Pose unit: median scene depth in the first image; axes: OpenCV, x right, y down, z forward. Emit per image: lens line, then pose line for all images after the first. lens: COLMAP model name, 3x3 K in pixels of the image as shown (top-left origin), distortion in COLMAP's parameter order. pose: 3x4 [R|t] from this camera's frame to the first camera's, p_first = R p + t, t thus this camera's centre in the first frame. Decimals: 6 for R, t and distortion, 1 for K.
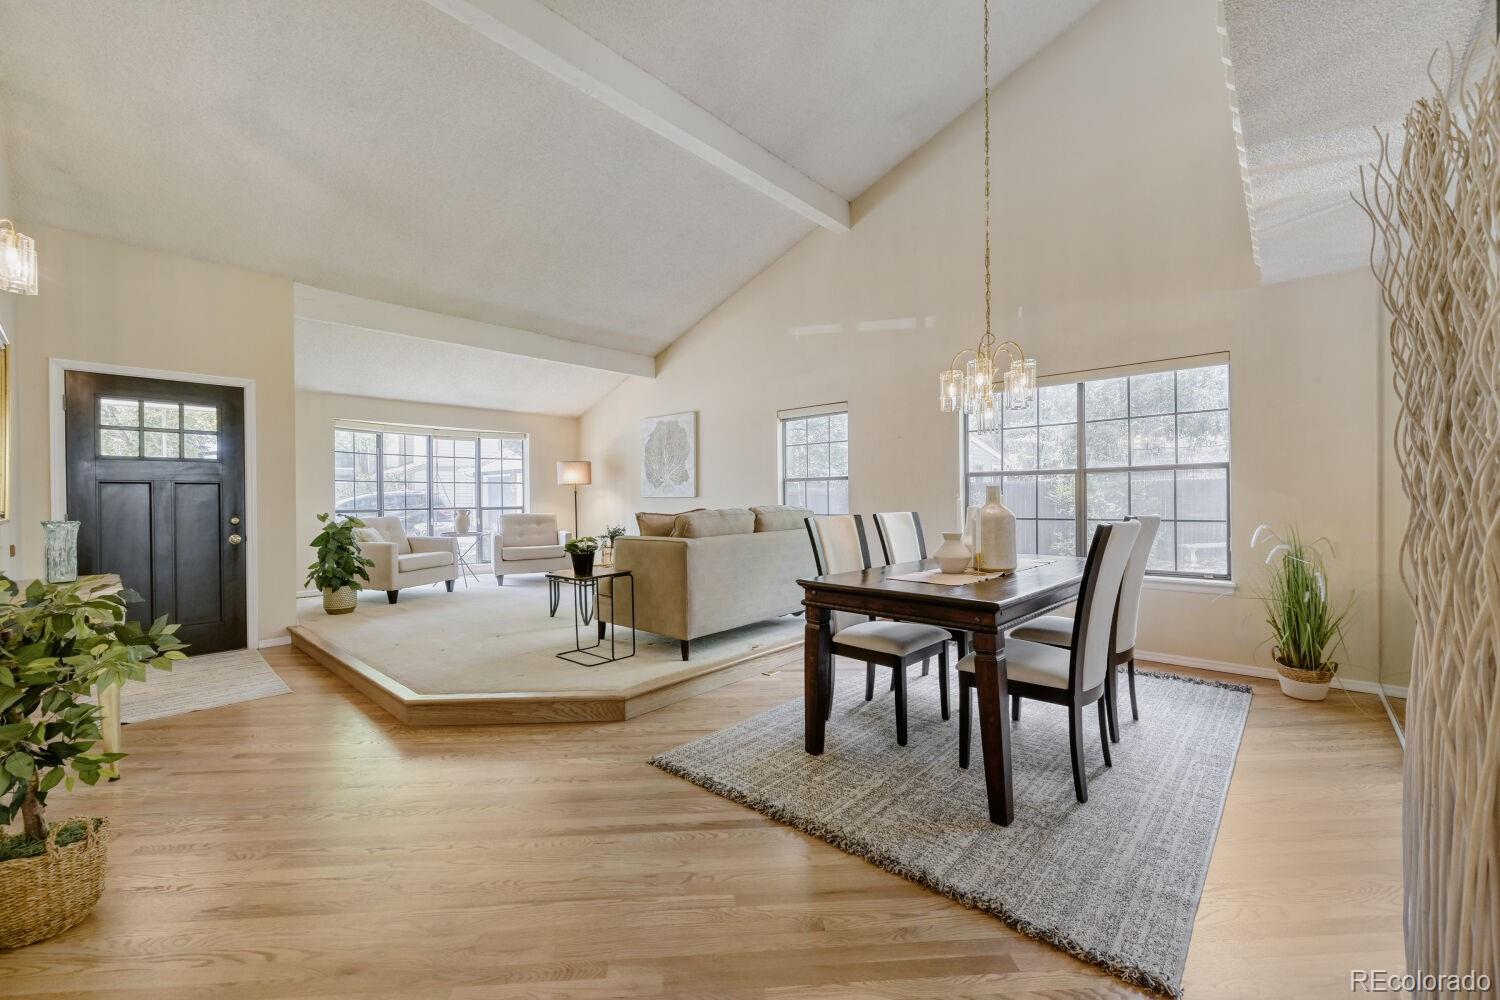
lens RADIAL K [[598.8, 0, 746.3], [0, 598.8, 497.4], [0, 0, 1]] dist [-0.003133, -0.000530]
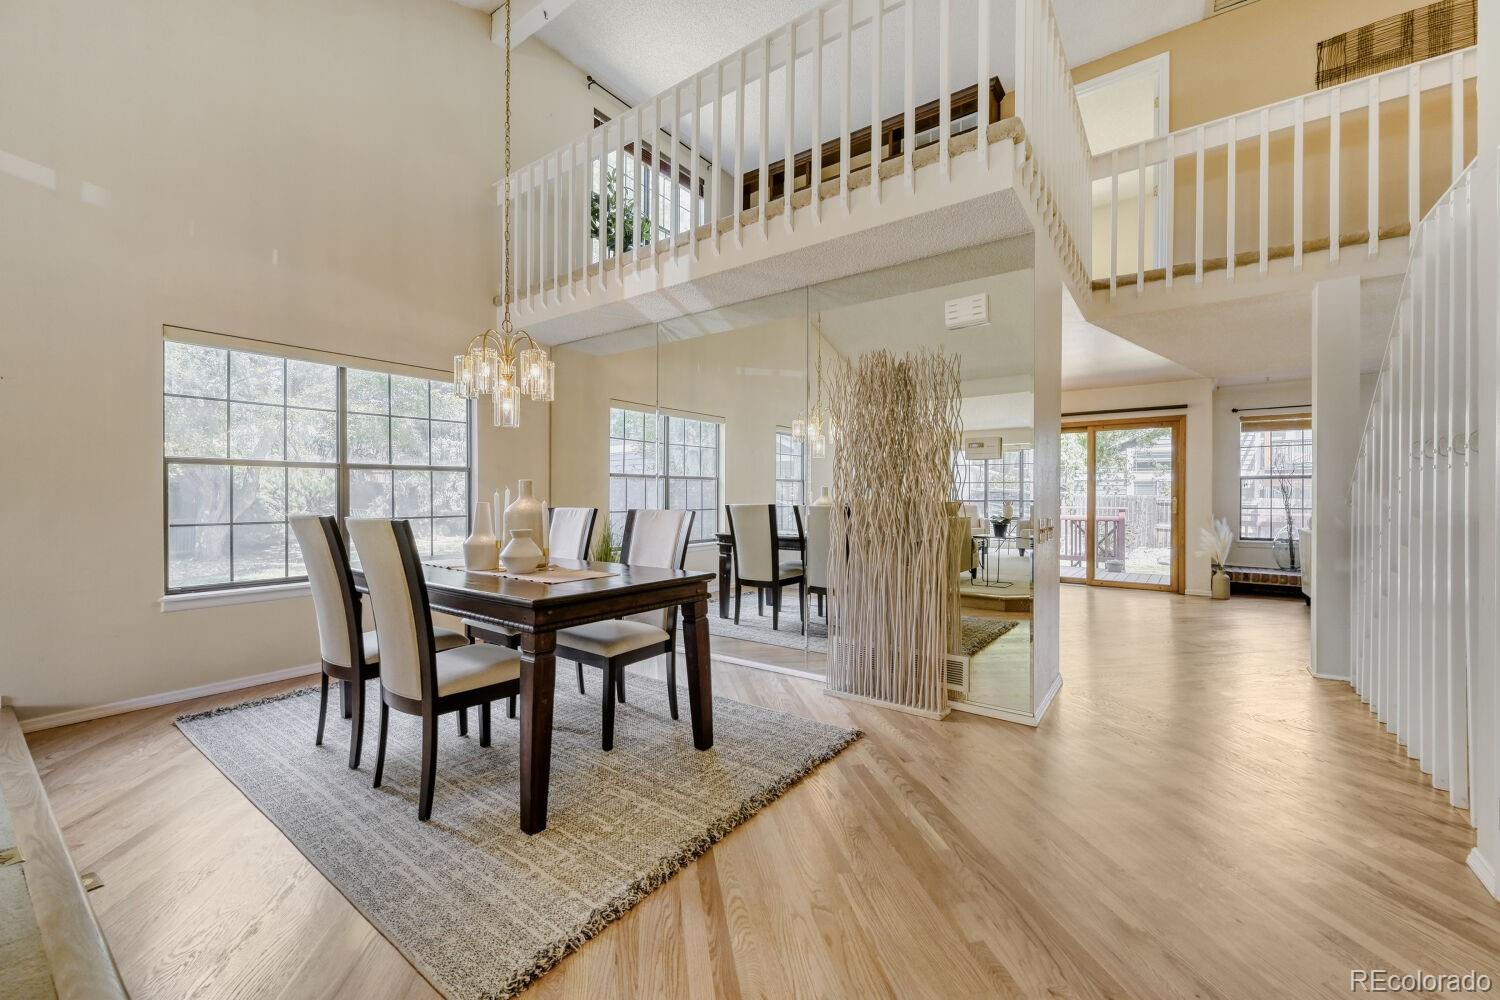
lens RADIAL K [[598.8, 0, 746.3], [0, 598.8, 497.4], [0, 0, 1]] dist [-0.003133, -0.000530]
pose [[-0.113805, 0.007196, 0.993477, -0.737029], [-0.003138, 0.999966, -0.007602, 0.016968], [-0.993498, -0.003983, -0.113778, 0.913335]]
